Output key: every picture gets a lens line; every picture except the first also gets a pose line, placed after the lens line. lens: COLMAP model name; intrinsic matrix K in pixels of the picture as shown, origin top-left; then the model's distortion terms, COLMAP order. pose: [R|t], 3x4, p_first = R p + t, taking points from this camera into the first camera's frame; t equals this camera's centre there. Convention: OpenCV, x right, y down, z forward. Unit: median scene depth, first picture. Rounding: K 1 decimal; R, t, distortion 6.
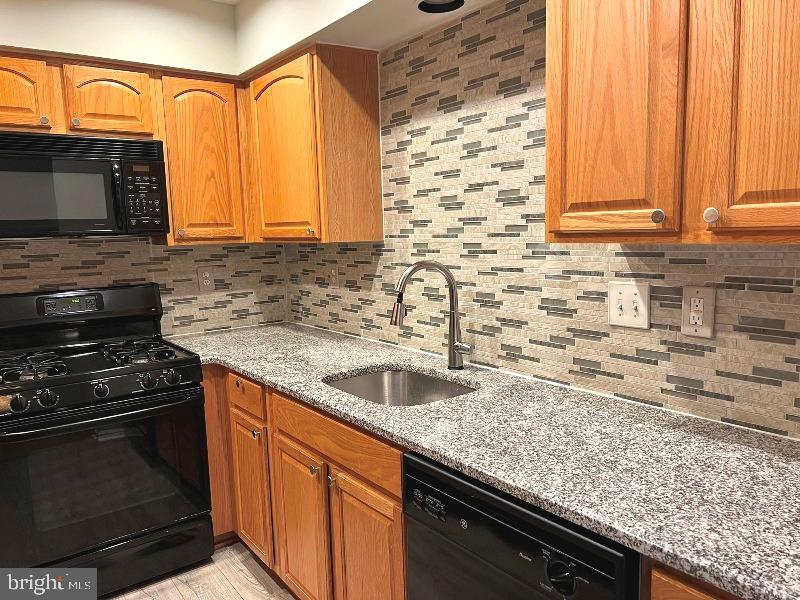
lens RADIAL K [[595.3, 0, 397.0], [0, 595.3, 301.9], [0, 0, 1]] dist [0.045085, -0.050020]
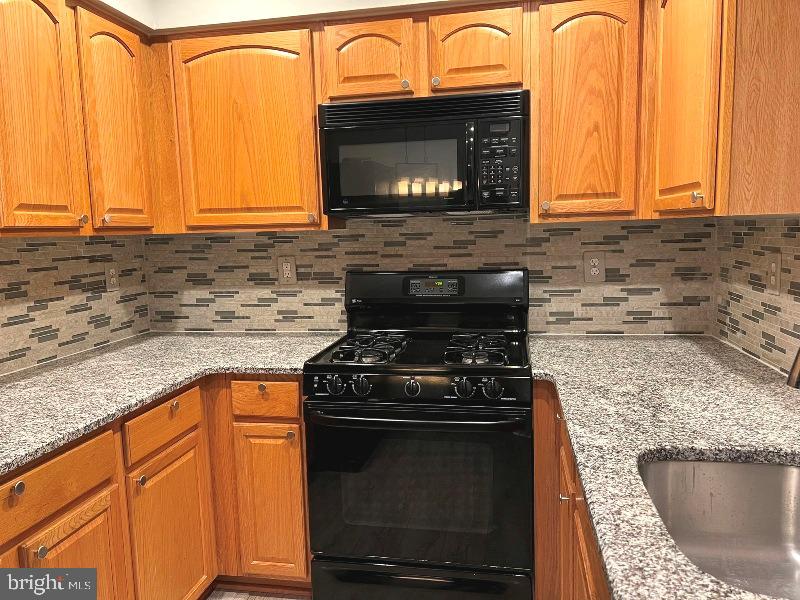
lens RADIAL K [[595.3, 0, 397.8], [0, 595.3, 303.7], [0, 0, 1]] dist [0.045085, -0.050020]
pose [[0.677570, 0.100689, -0.728534, 0.099156], [-0.079547, 0.994806, 0.063508, -0.025386], [0.731144, 0.014922, 0.682060, 0.355751]]
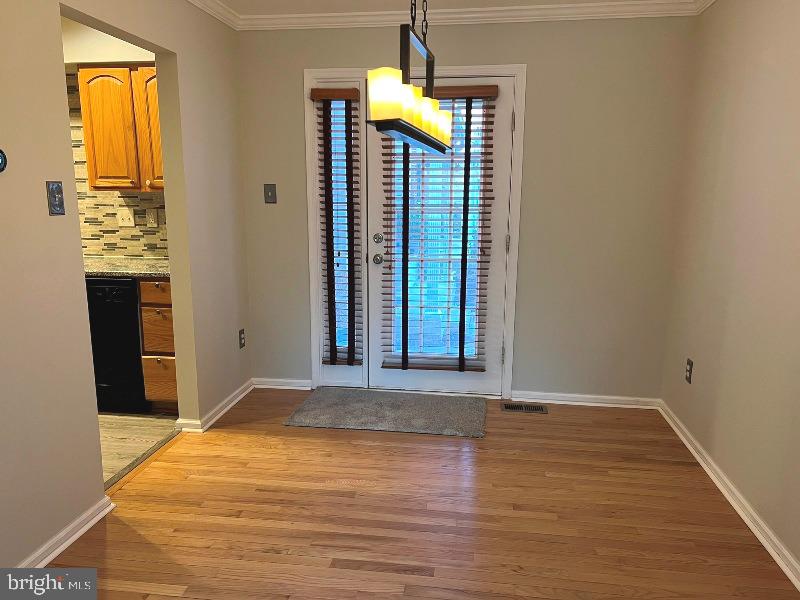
lens RADIAL K [[595.3, 0, 396.5], [0, 595.3, 305.1], [0, 0, 1]] dist [0.045085, -0.050020]
pose [[0.701095, -0.109138, 0.704666, -0.252406], [0.063636, 0.993851, 0.090614, 0.086027], [-0.710222, -0.018687, 0.703729, -0.633743]]
